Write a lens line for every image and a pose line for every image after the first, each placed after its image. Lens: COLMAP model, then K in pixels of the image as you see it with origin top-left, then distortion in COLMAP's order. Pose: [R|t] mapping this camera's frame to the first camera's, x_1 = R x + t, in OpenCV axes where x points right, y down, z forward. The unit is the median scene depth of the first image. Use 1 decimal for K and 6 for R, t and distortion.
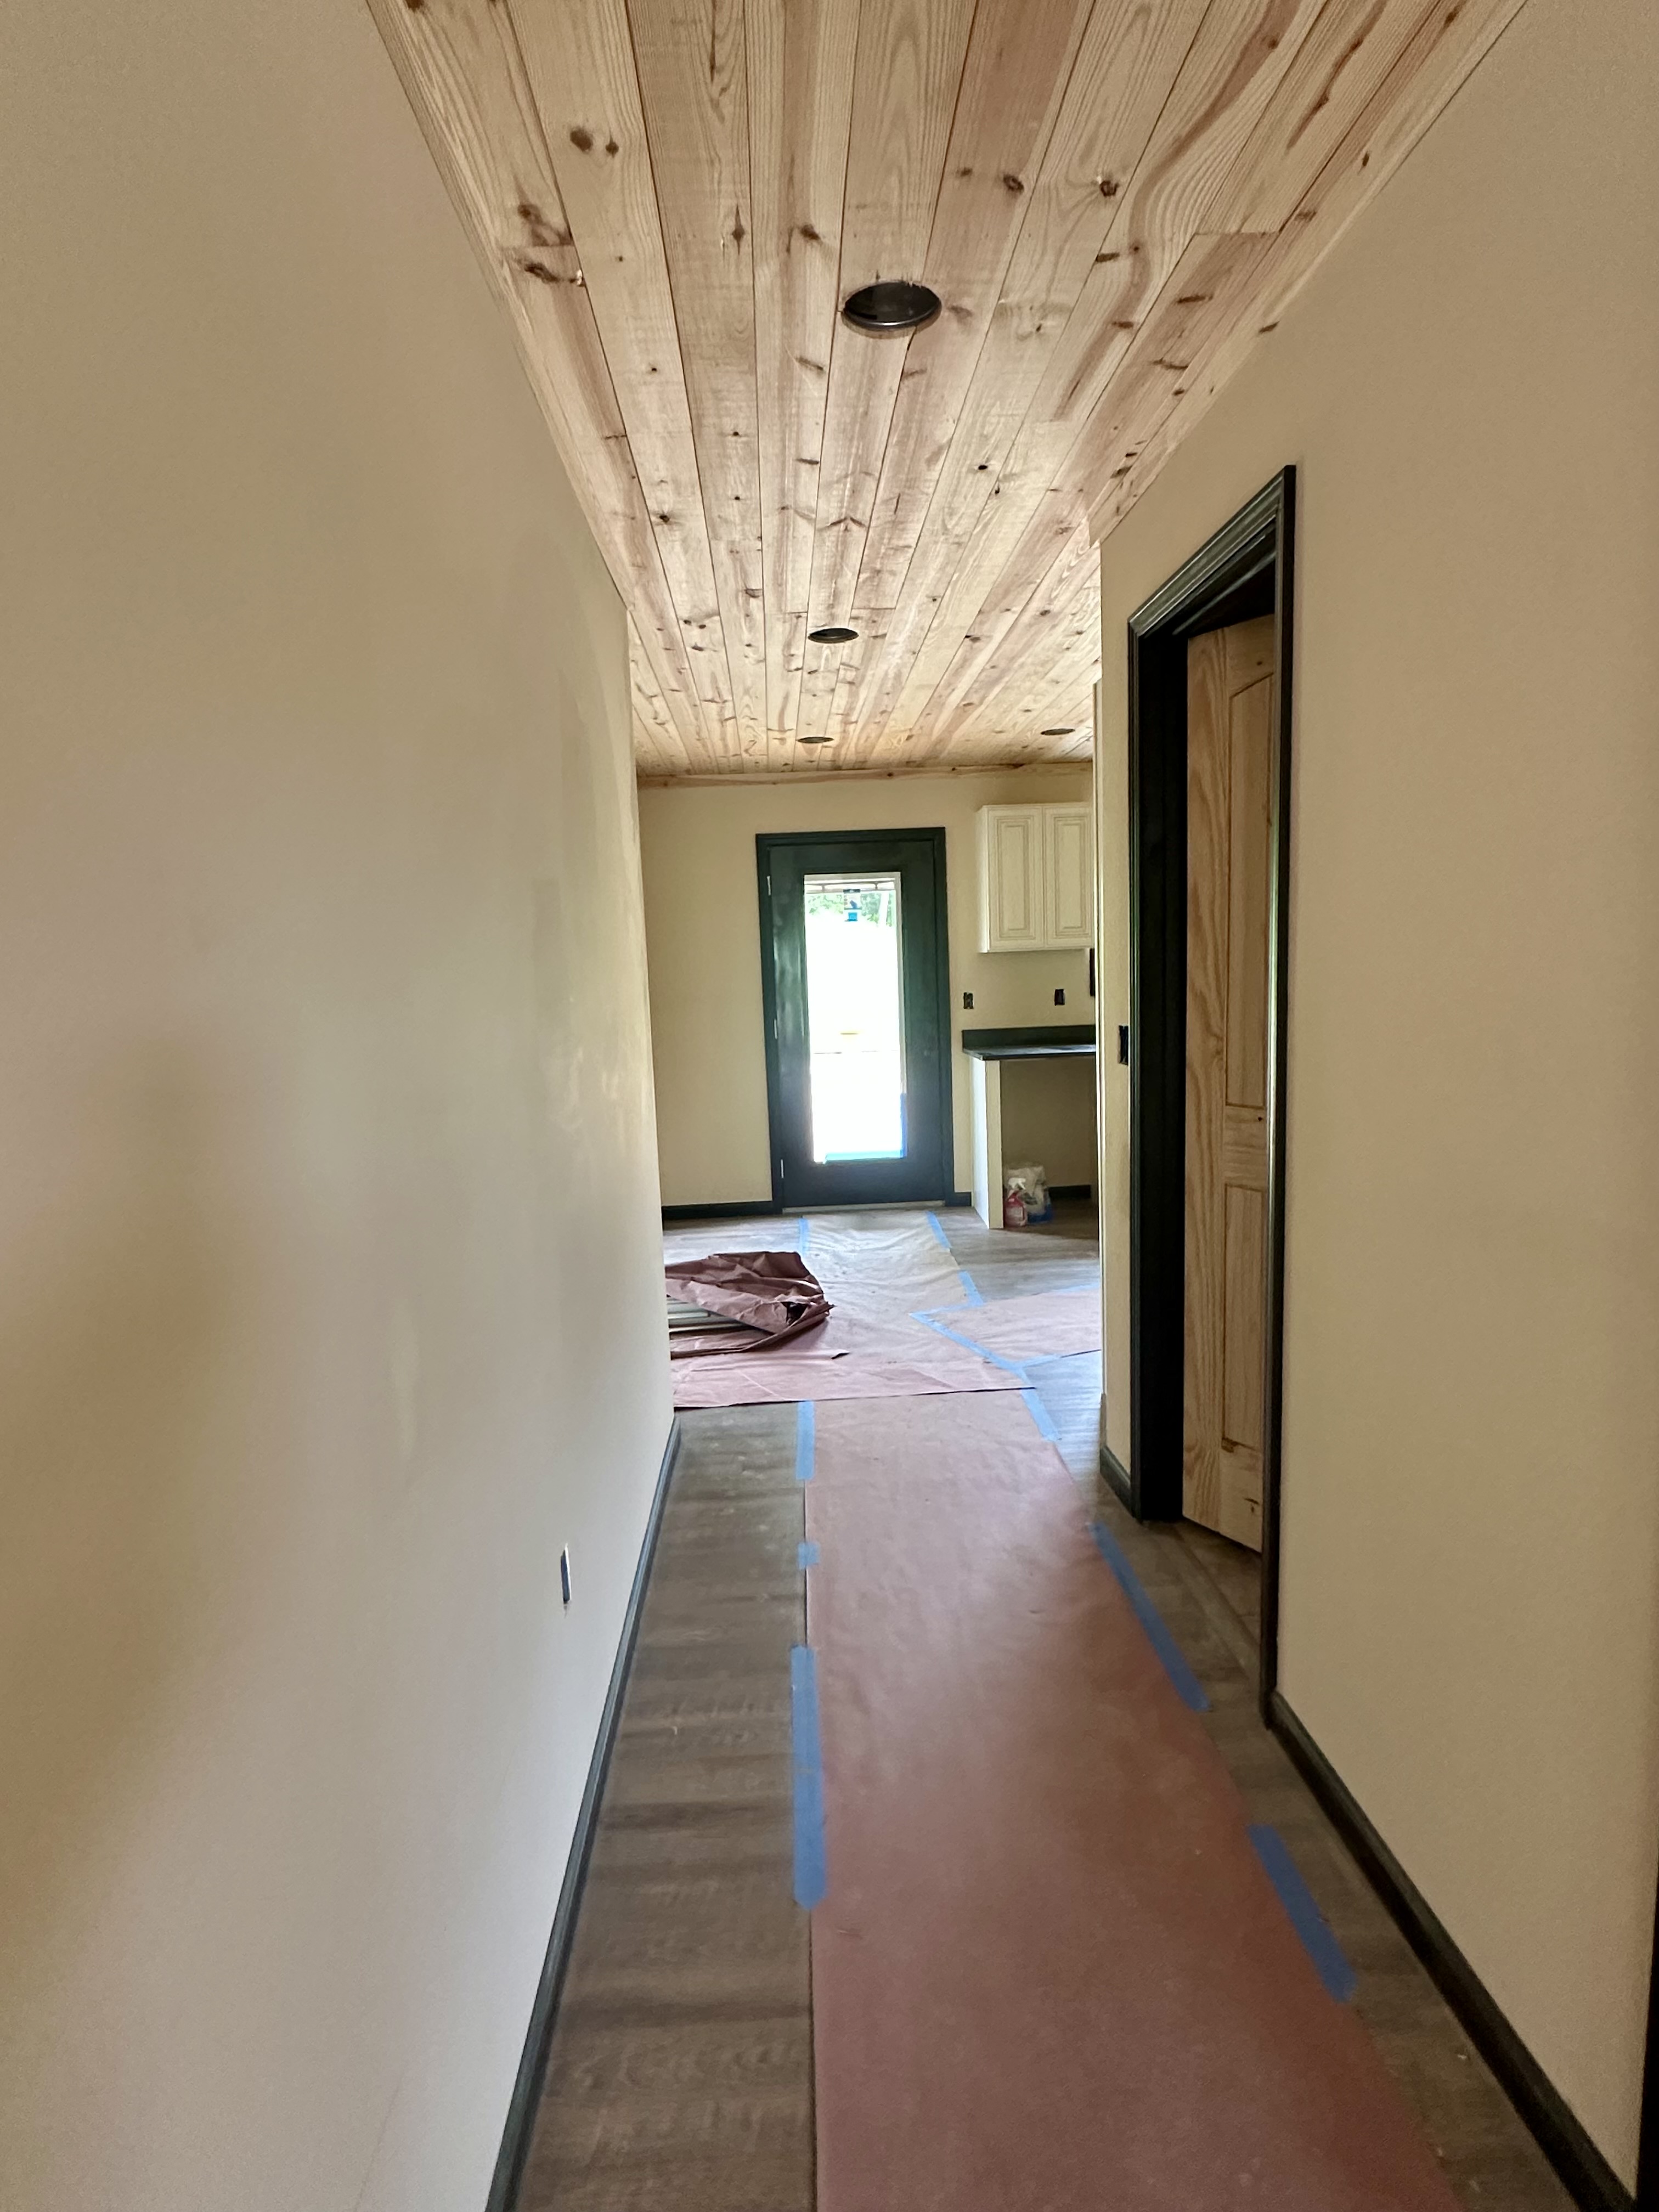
lens RADIAL K [[1198.4, 0, 829.5], [0, 1198.4, 1106.0], [0, 0, 1]] dist [-0.007617, 0.000318]
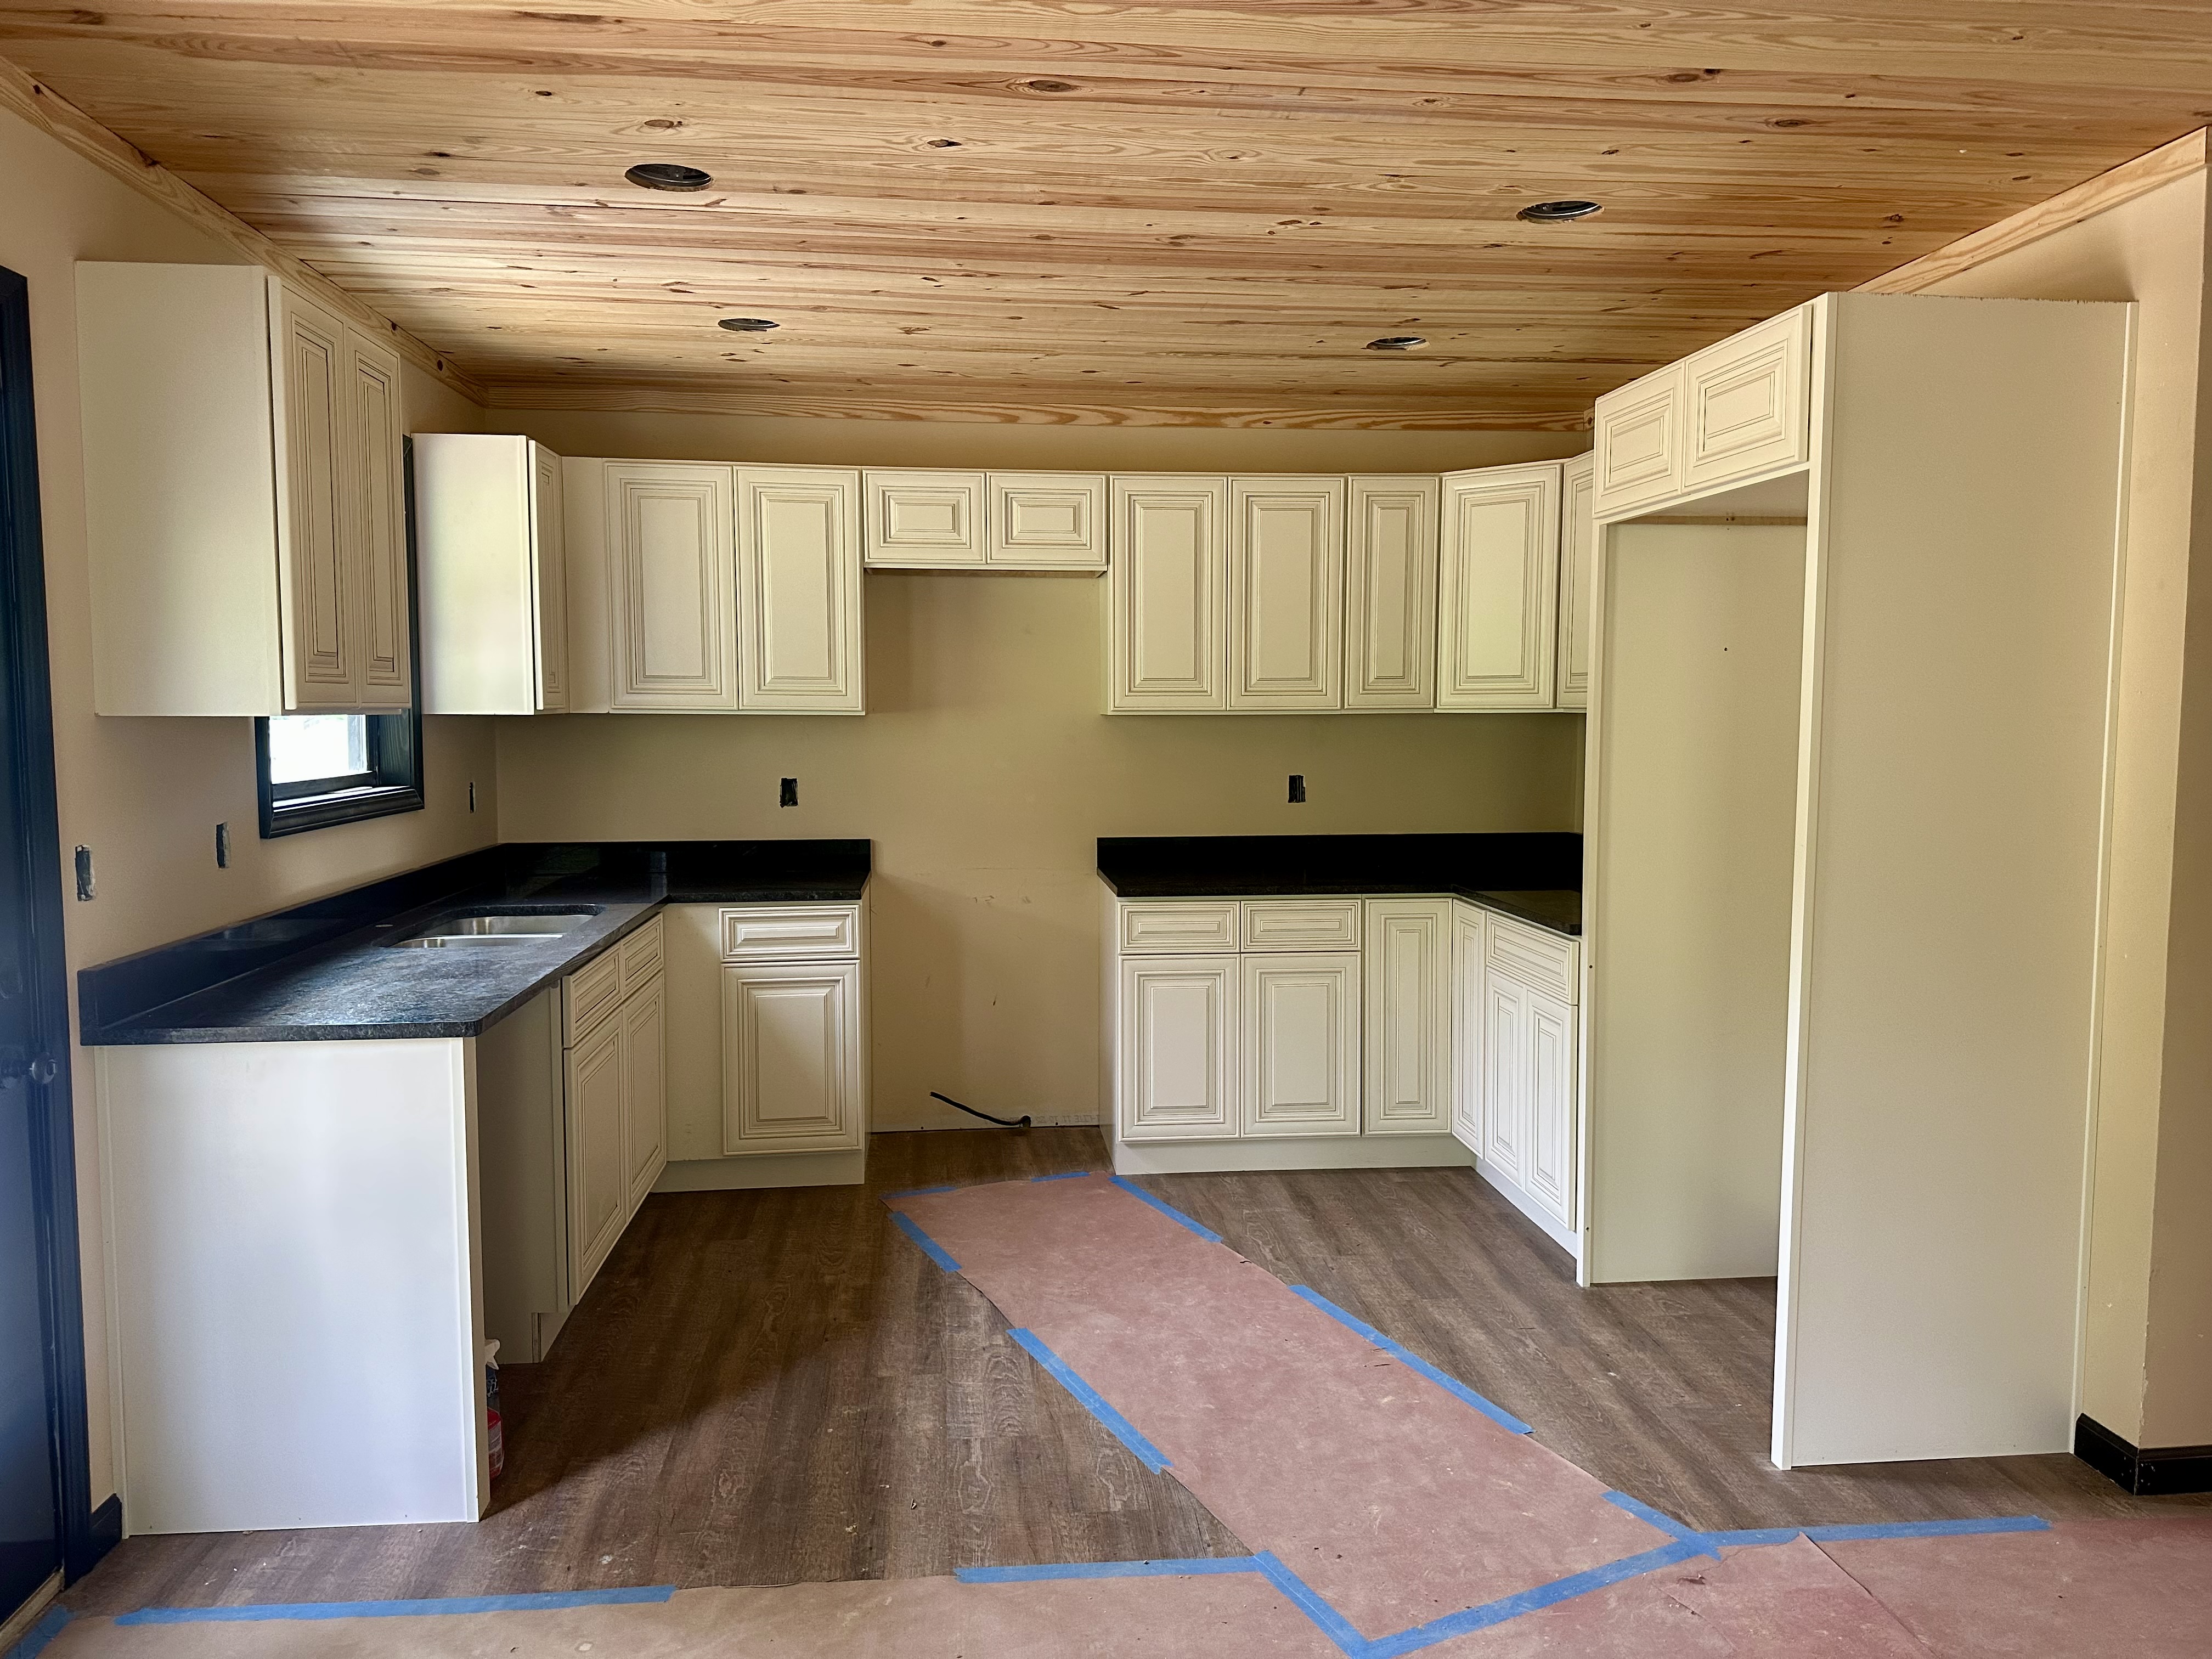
lens RADIAL K [[1550.1, 0, 1109.7], [0, 1550.1, 827.9], [0, 0, 1]] dist [0.214703, -0.461846]
pose [[-0.060025, -0.042984, 0.997271, -0.363898], [0.117880, 0.991776, 0.049842, -0.109163], [-0.991212, 0.120550, -0.054464, 0.935265]]
